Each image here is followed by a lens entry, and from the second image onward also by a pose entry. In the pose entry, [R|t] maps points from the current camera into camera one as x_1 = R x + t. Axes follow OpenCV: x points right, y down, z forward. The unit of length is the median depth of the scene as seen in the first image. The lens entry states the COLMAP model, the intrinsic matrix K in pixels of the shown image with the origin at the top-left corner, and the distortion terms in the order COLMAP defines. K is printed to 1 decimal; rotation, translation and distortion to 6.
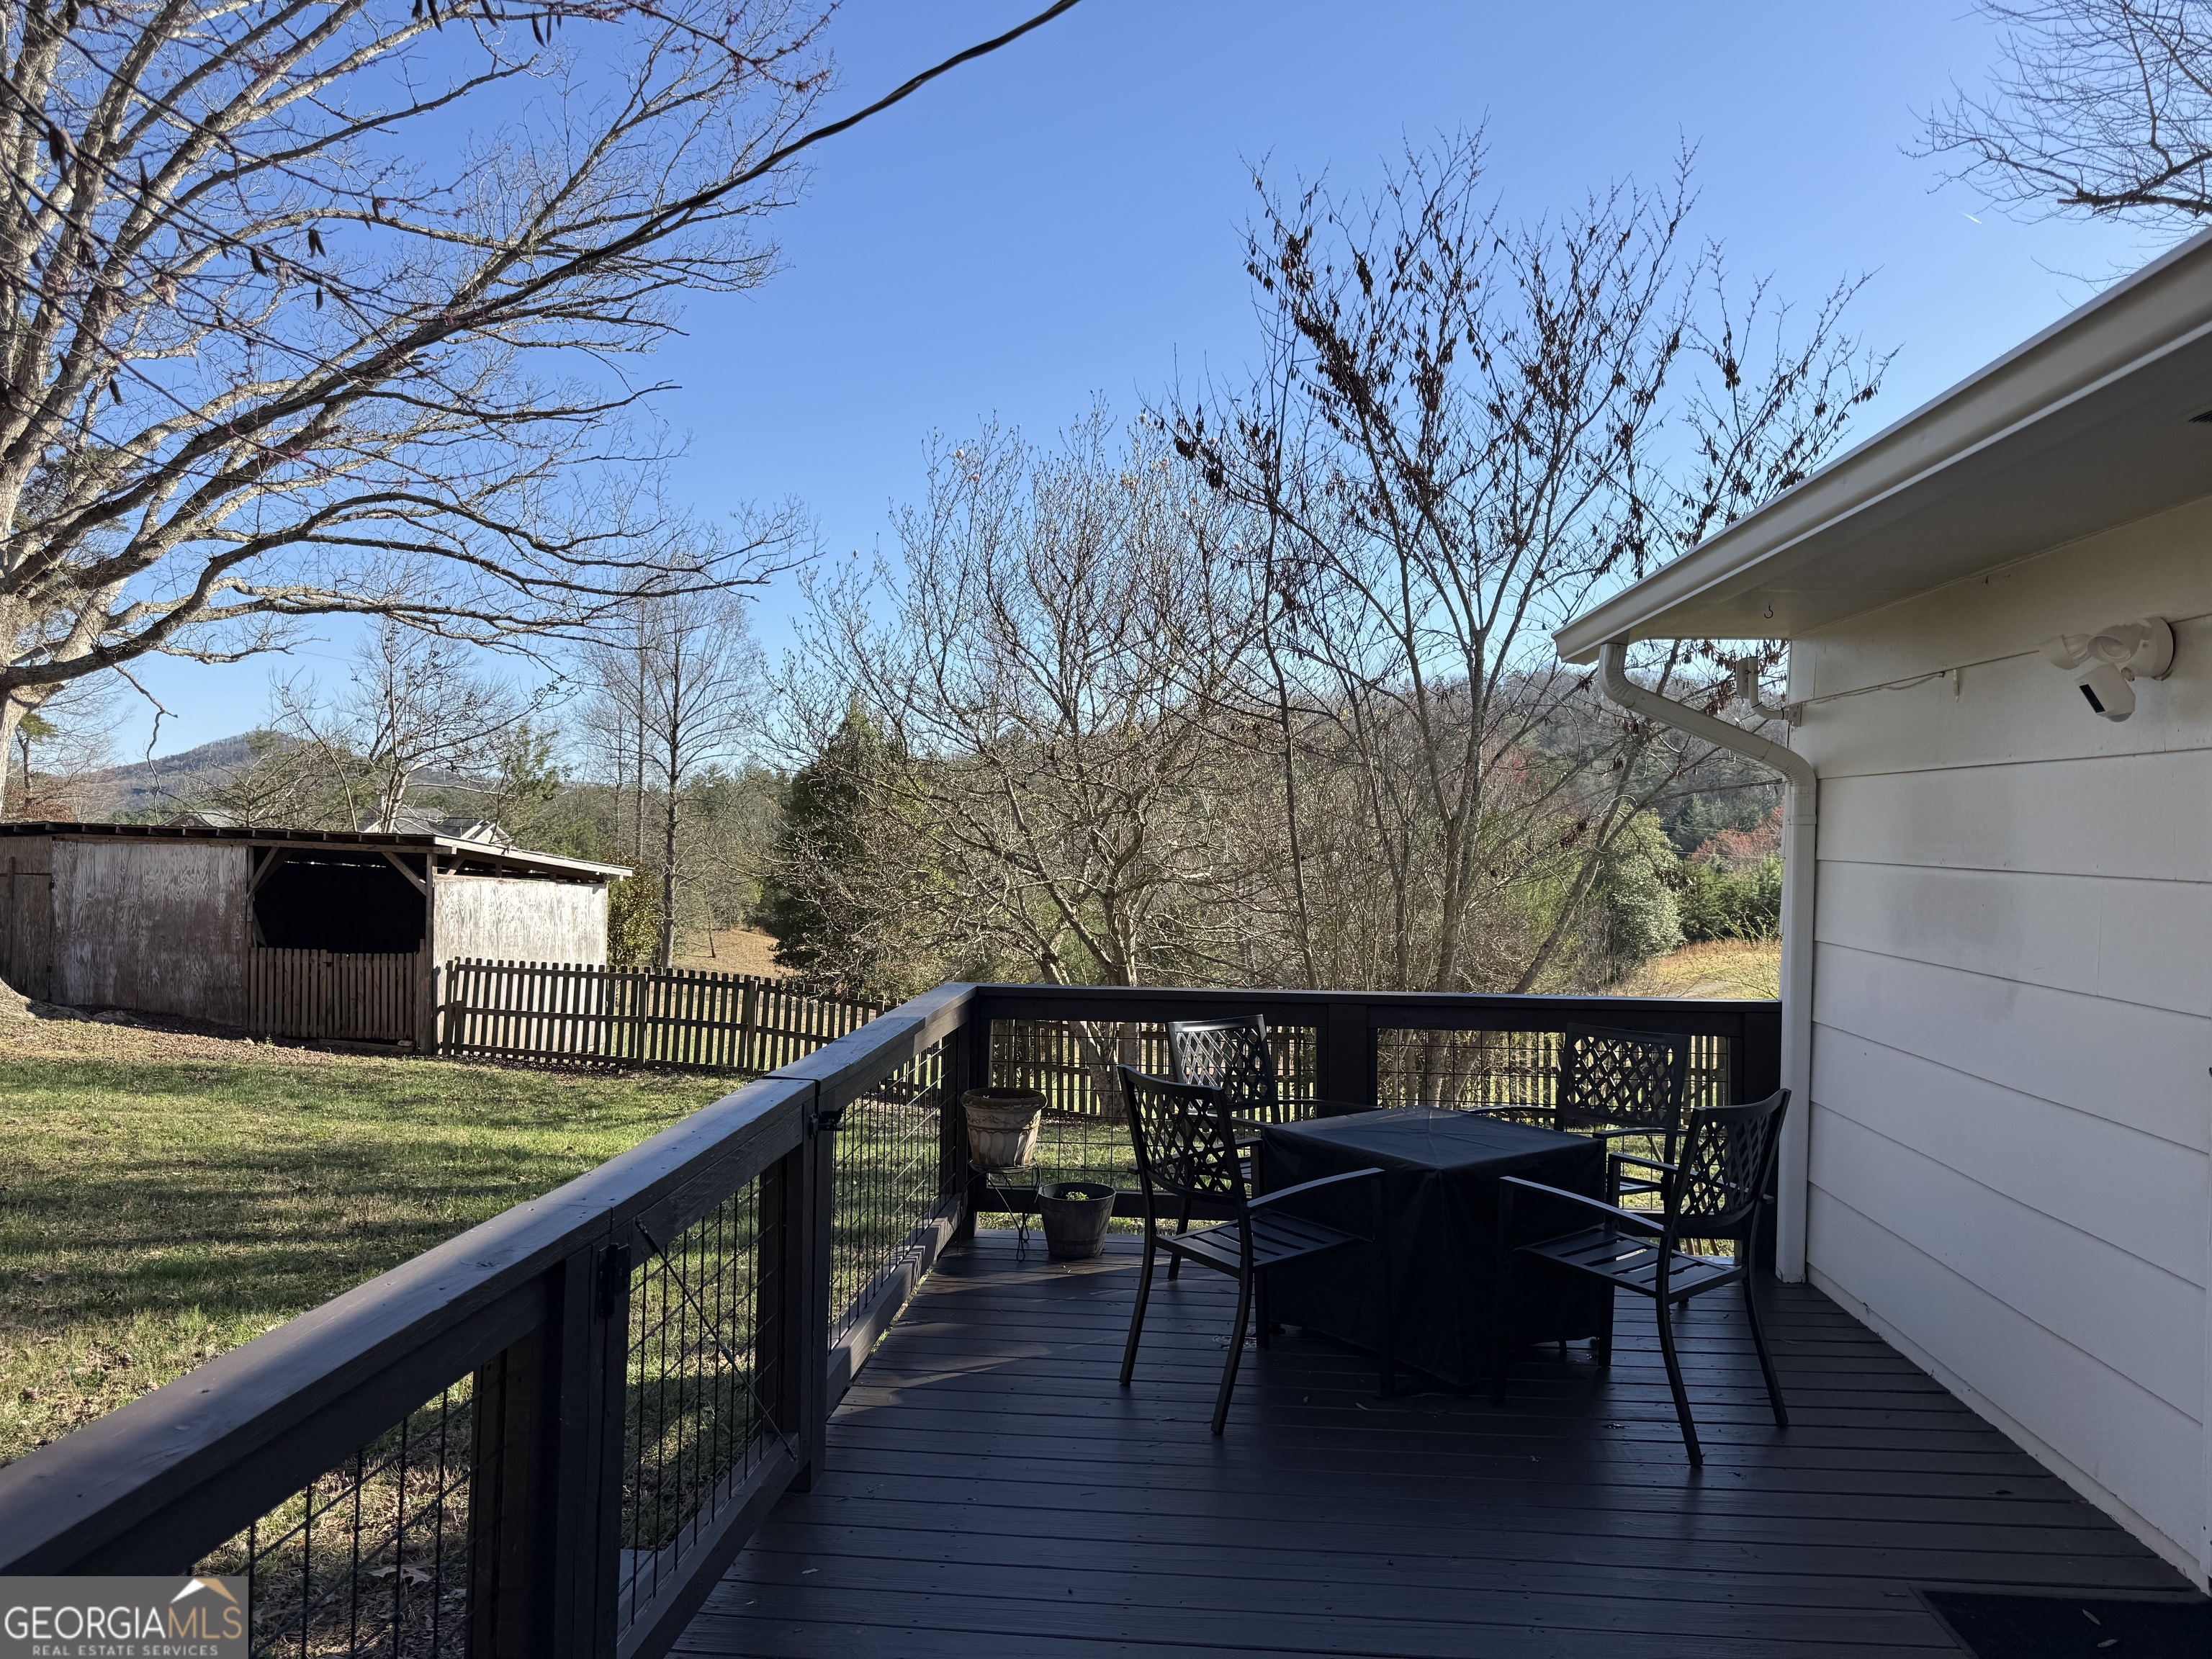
lens RADIAL K [[1548.6, 0, 1106.0], [0, 1548.6, 829.5], [0, 0, 1]] dist [0.006333, -0.001847]
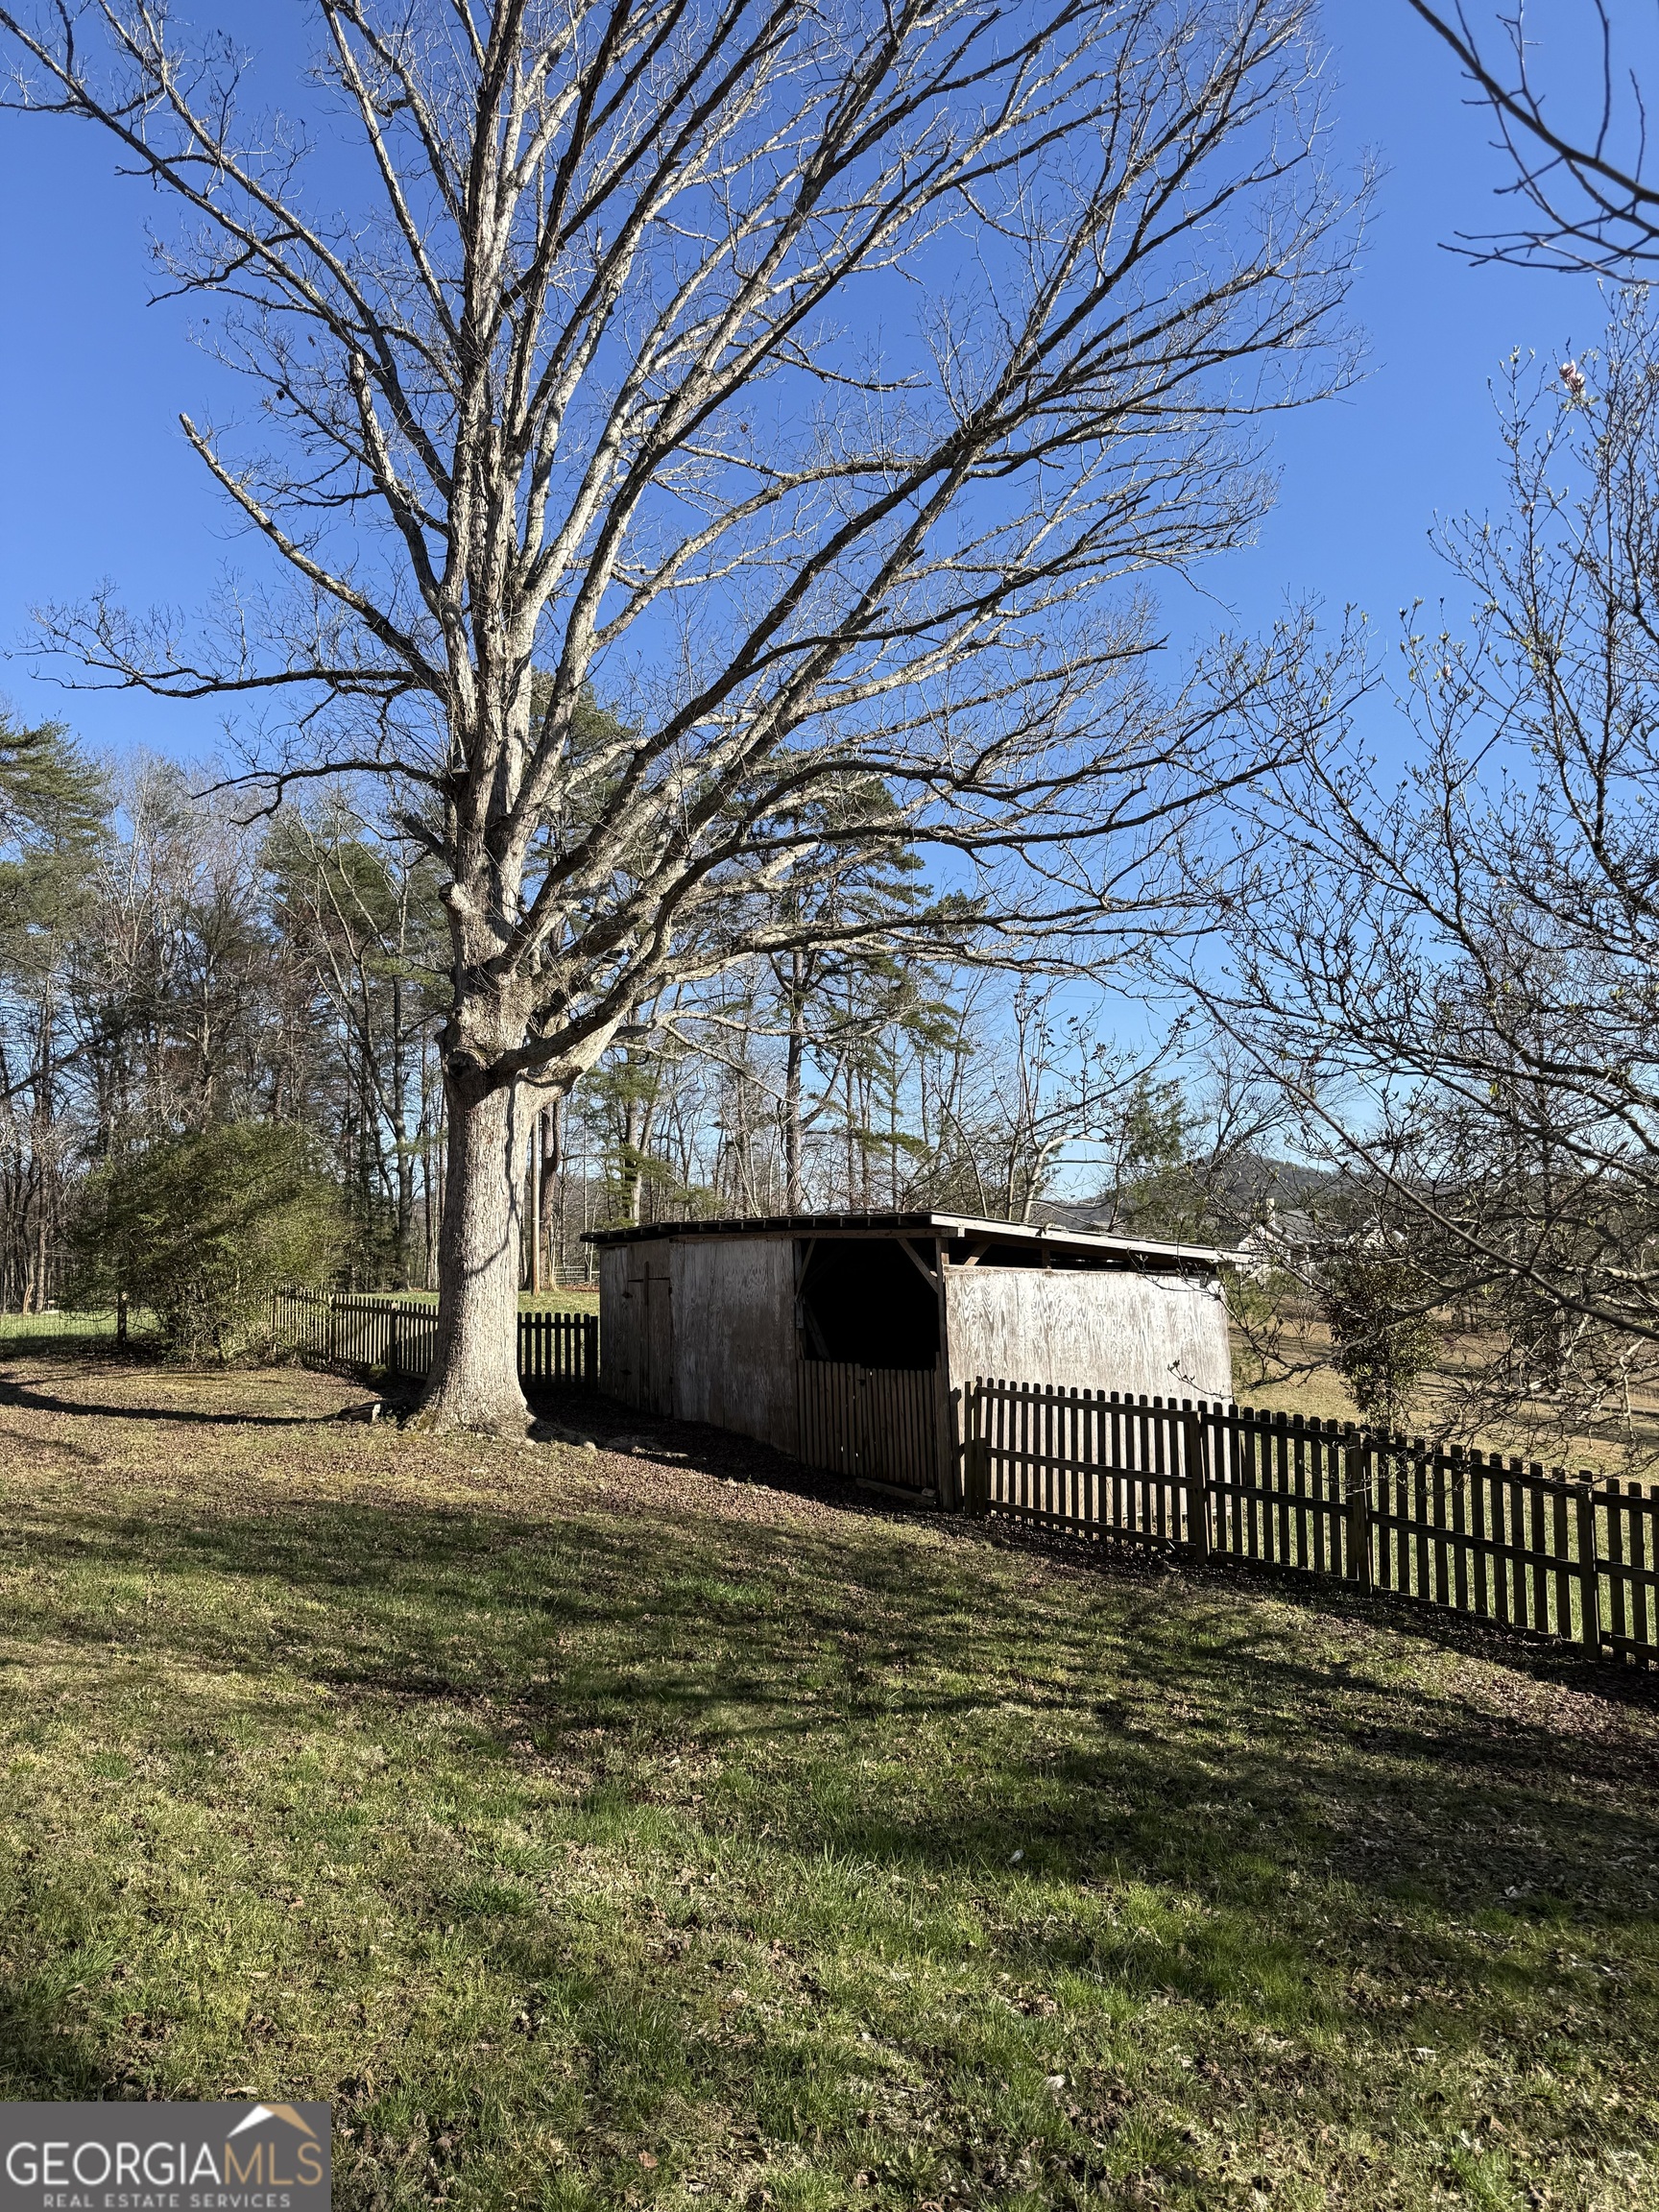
lens RADIAL K [[1520.8, 0, 829.5], [0, 1520.8, 1106.0], [0, 0, 1]] dist [0.111820, -0.229148]
pose [[0.733609, -0.097832, -0.672493, 0.032334], [0.040702, 0.994132, -0.100222, 0.023700], [0.678352, 0.046152, 0.733286, 0.412534]]
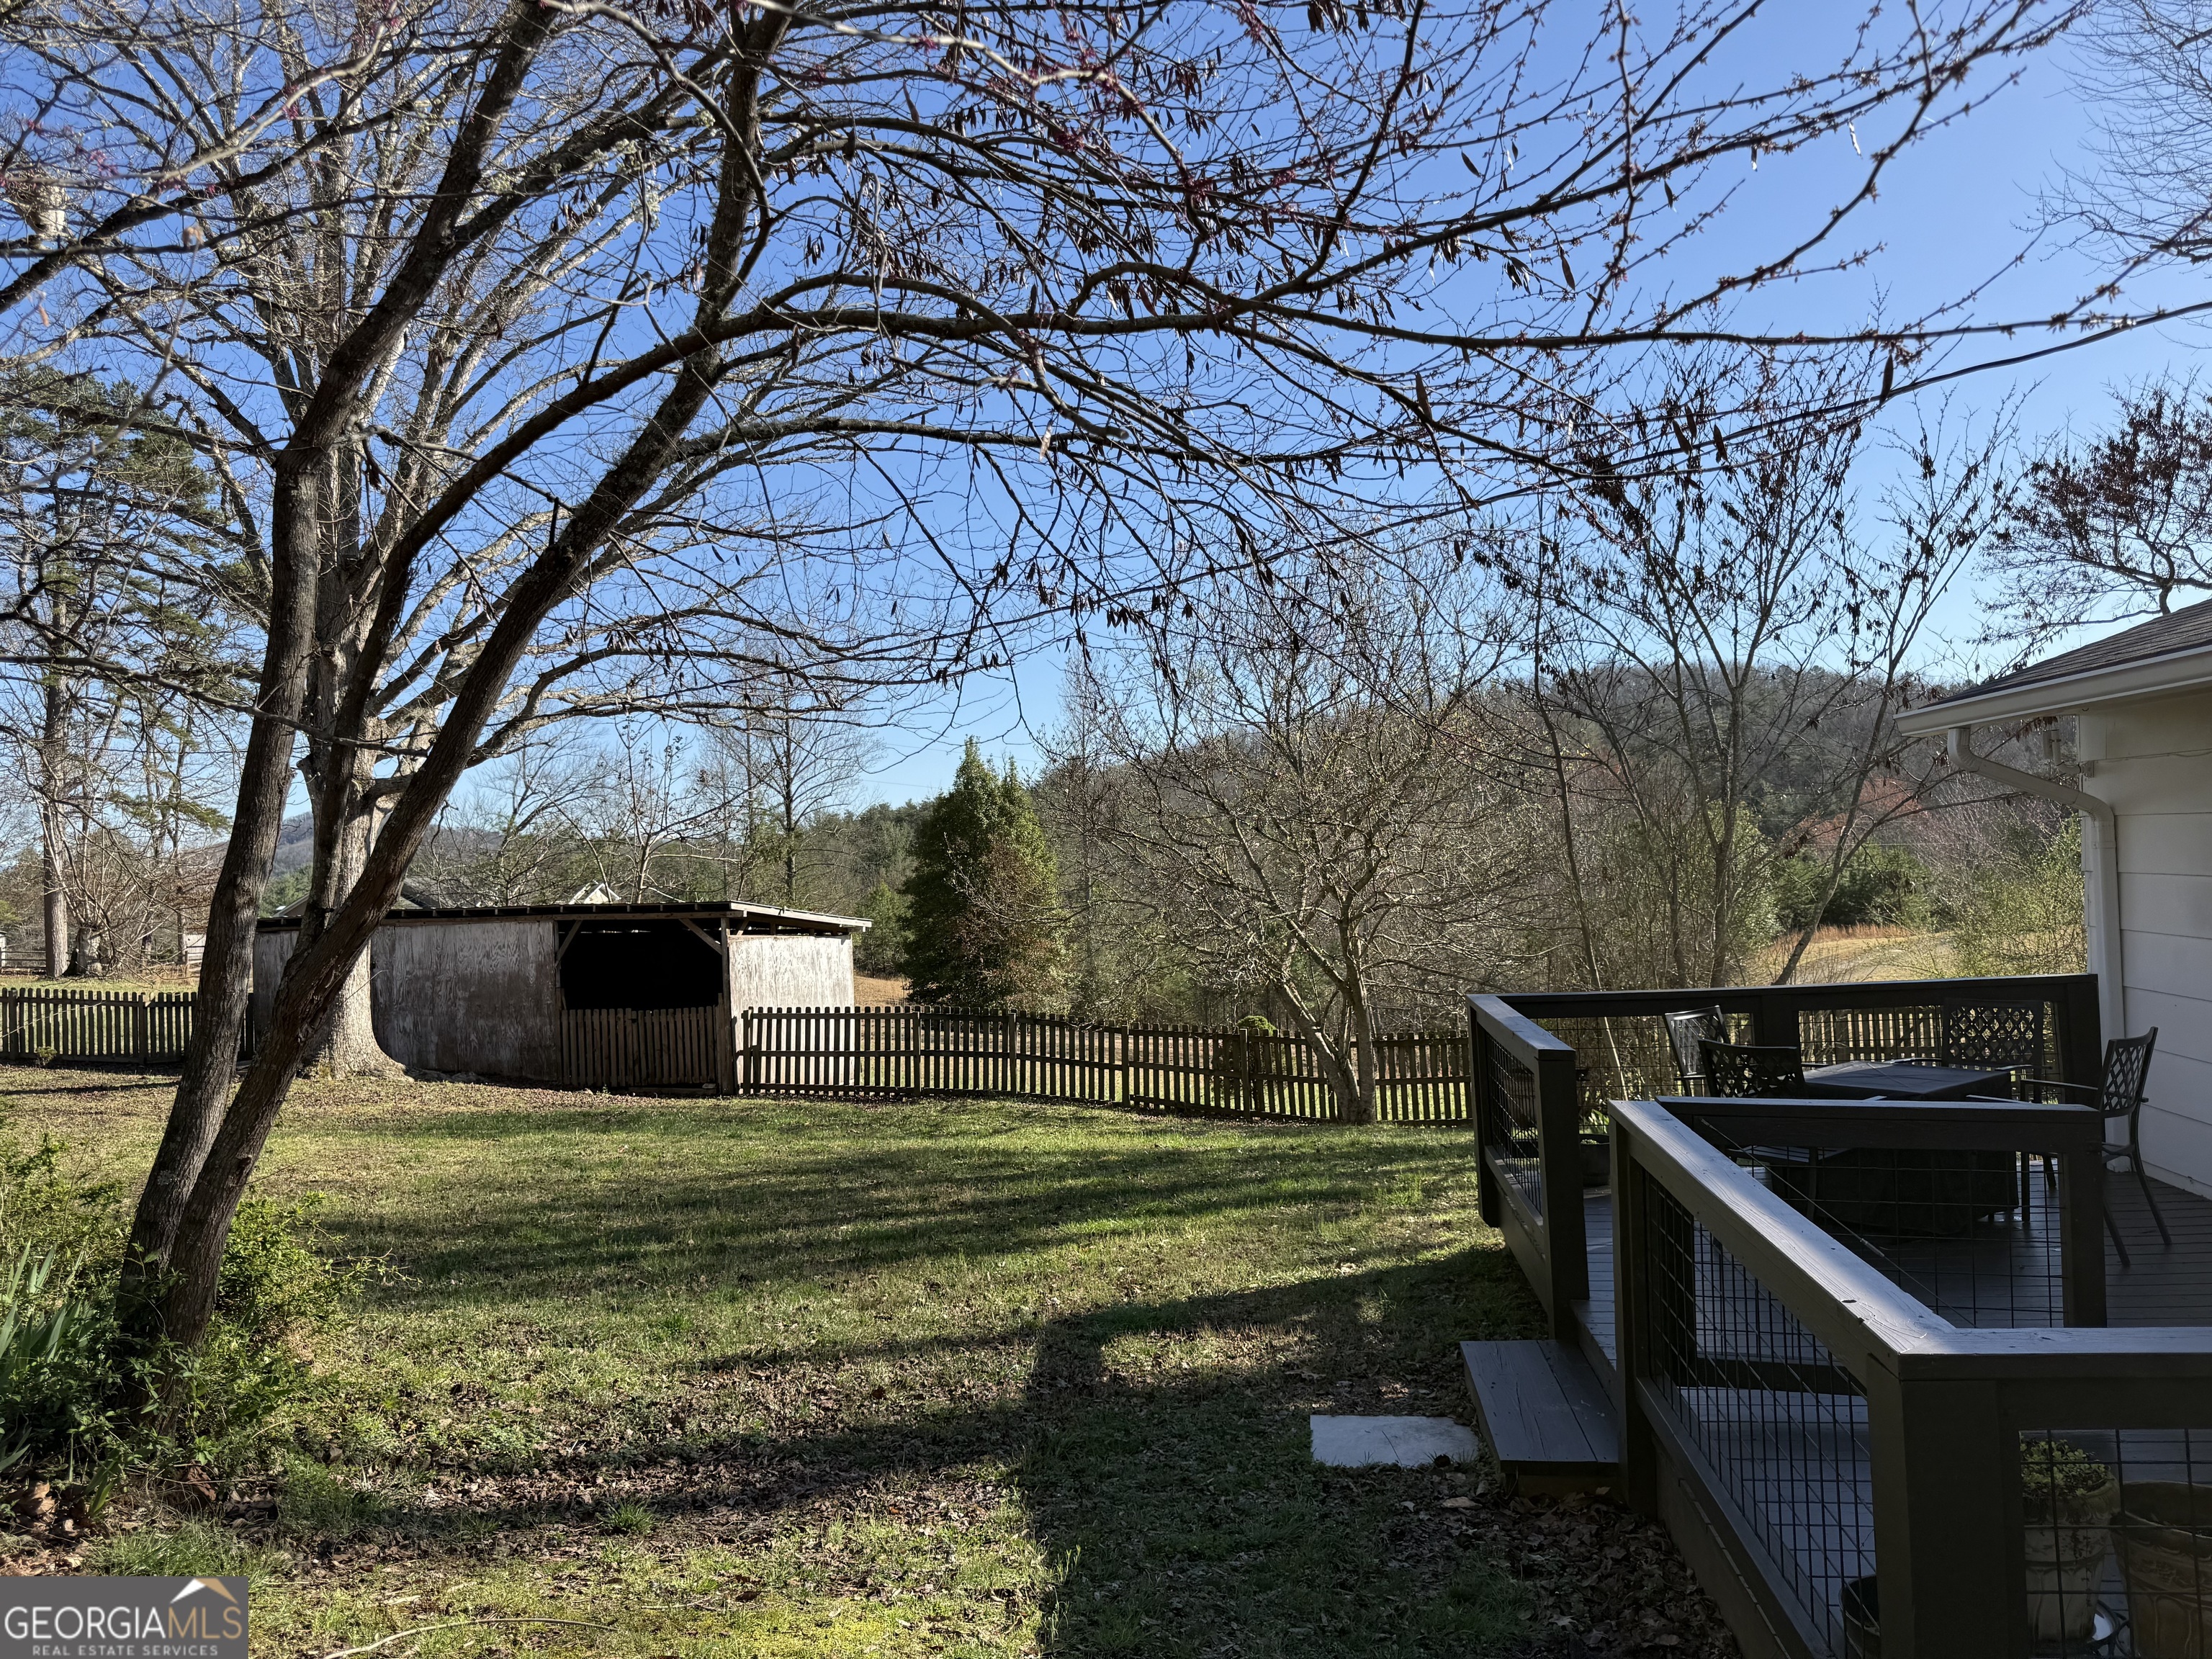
lens RADIAL K [[1520.8, 0, 1106.0], [0, 1520.8, 829.5], [0, 0, 1]] dist [0.111820, -0.229148]
pose [[0.997796, -0.060030, -0.028278, -0.118557], [0.059598, 0.998096, -0.015893, -0.014643], [0.029178, 0.014172, 0.999474, -0.119187]]
